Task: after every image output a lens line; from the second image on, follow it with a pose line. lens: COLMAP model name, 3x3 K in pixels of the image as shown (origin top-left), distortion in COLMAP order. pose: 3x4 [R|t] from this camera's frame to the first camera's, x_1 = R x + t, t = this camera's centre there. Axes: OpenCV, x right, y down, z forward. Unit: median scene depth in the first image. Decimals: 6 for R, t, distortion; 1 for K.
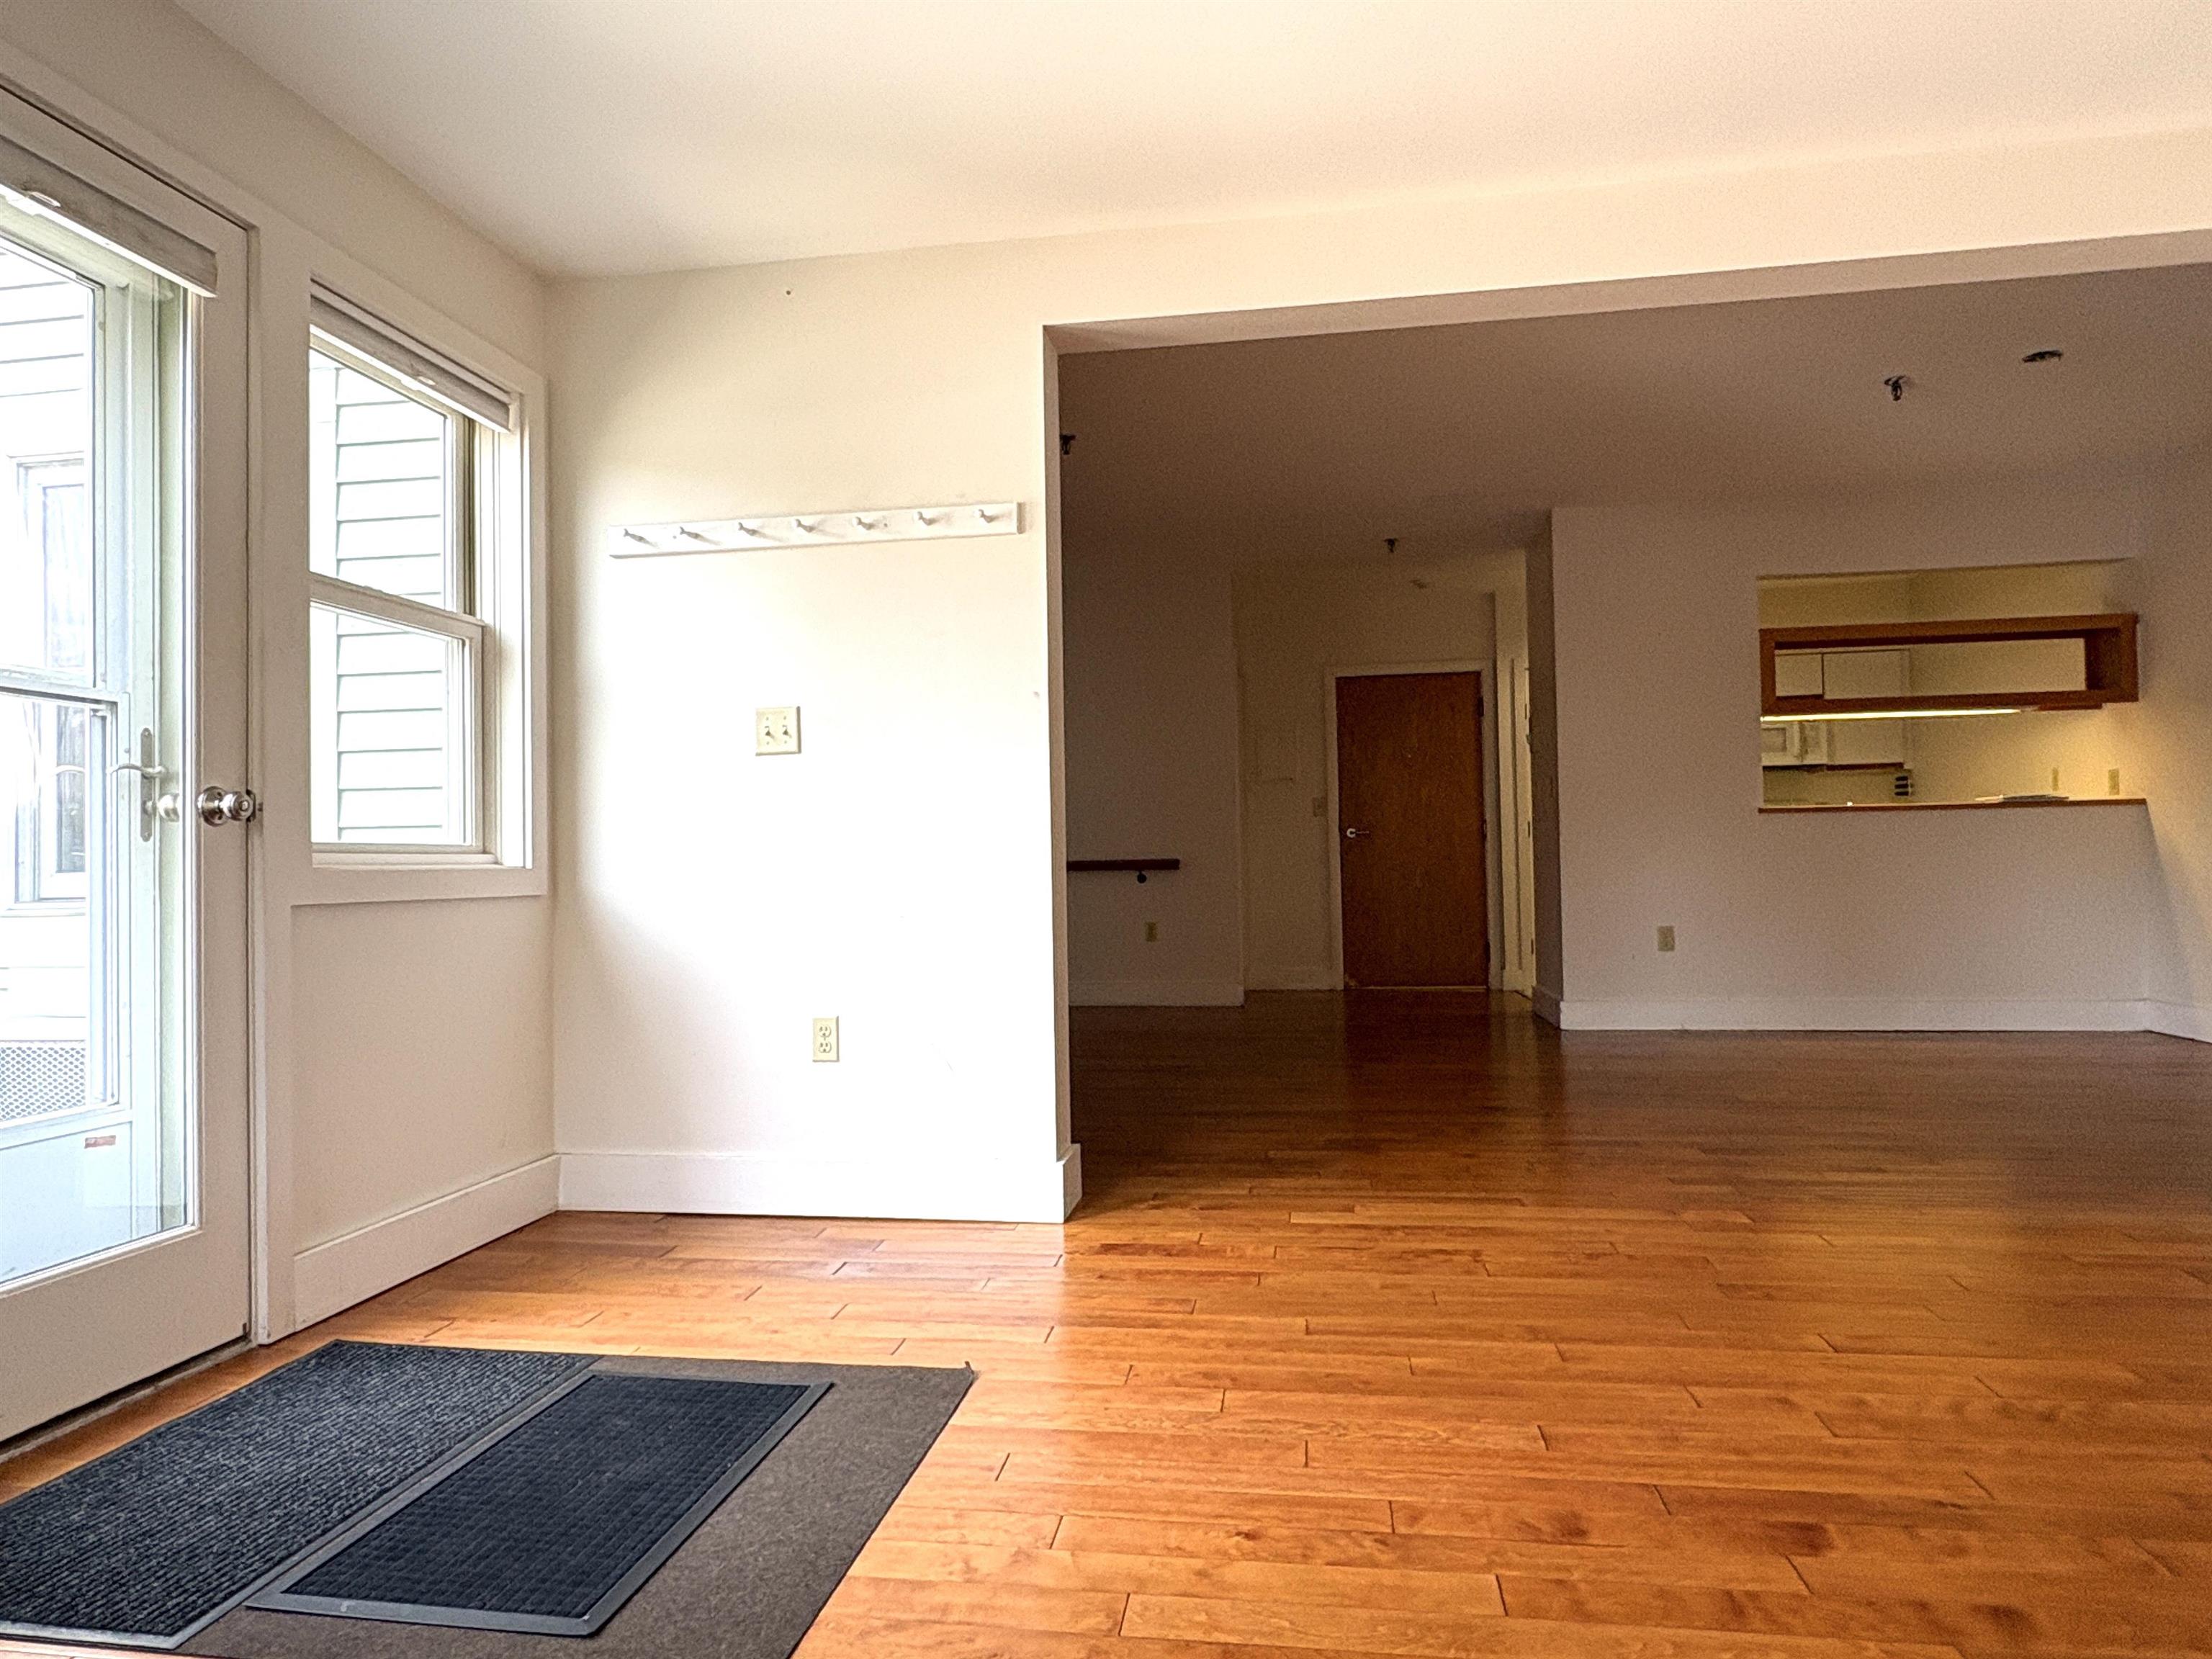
lens RADIAL K [[1362.6, 0, 1106.0], [0, 1362.6, 829.5], [0, 0, 1]] dist [0.023983, 0.000911]
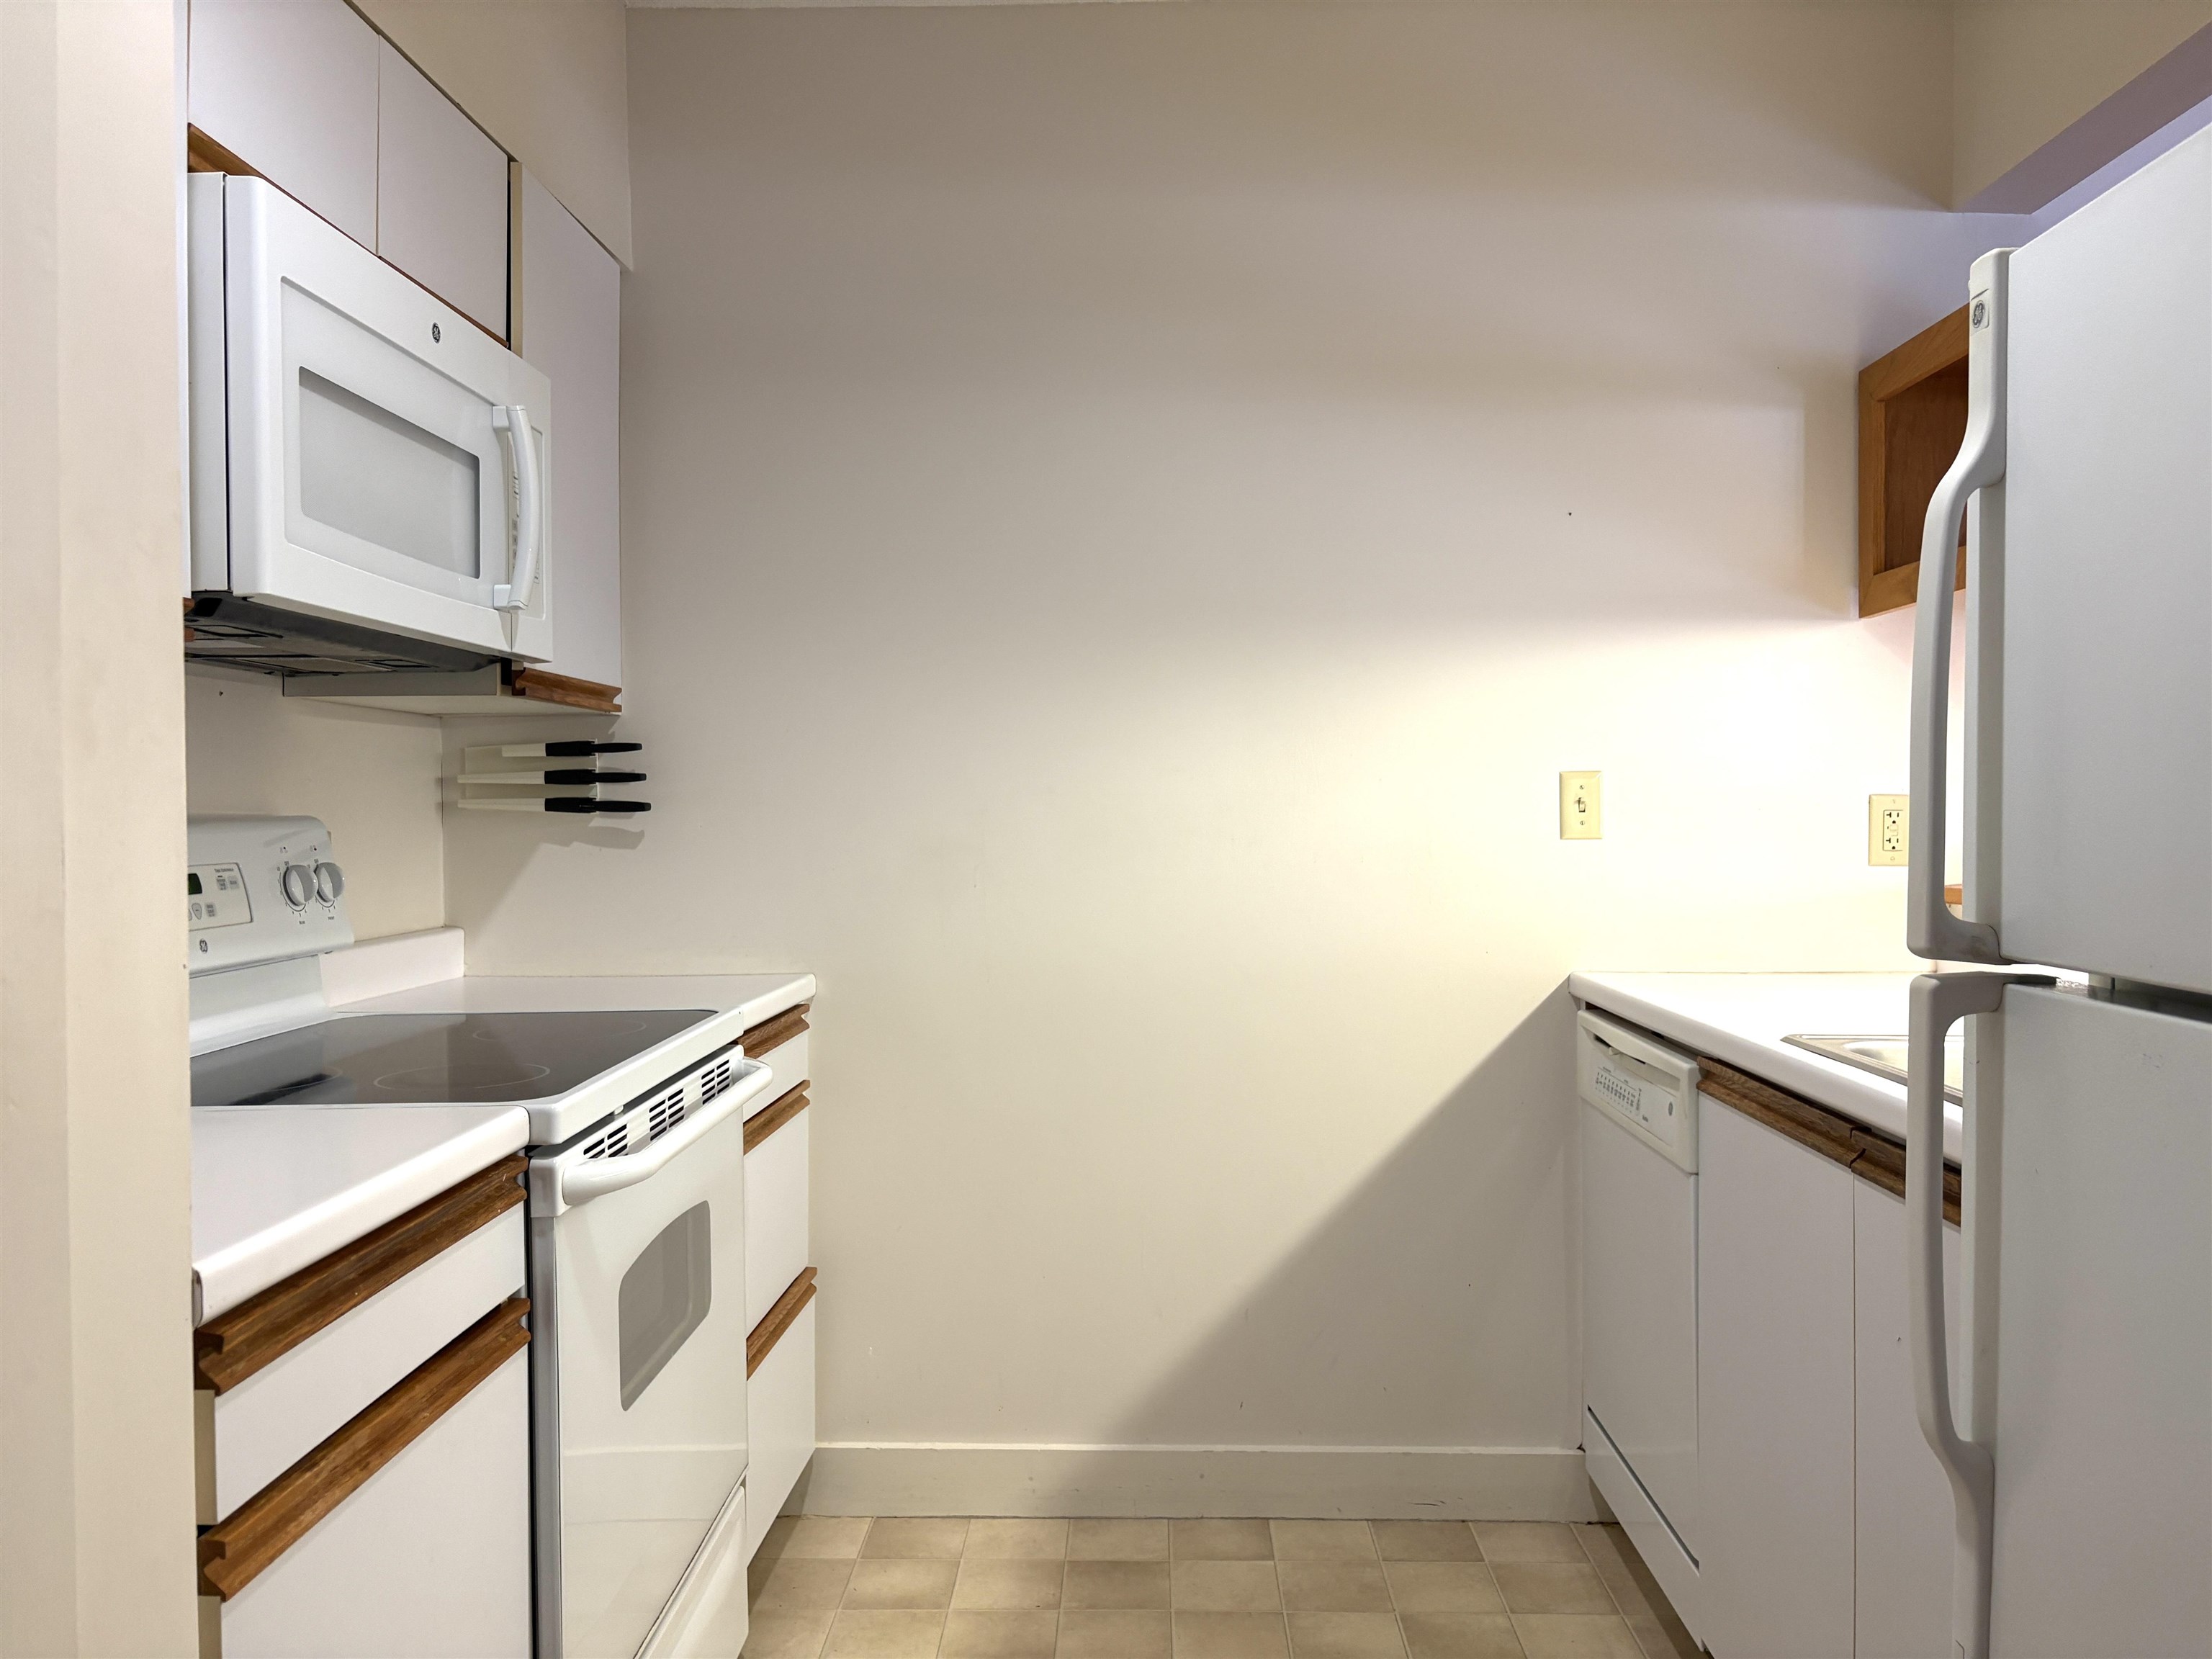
lens RADIAL K [[1663.6, 0, 1106.0], [0, 1663.6, 829.5], [0, 0, 1]] dist [0.061796, -0.084024]
pose [[-0.120354, 0.005989, 0.992713, 0.248338], [-0.011942, 0.999901, -0.007481, -0.020285], [-0.992659, -0.012756, -0.120270, 0.939350]]
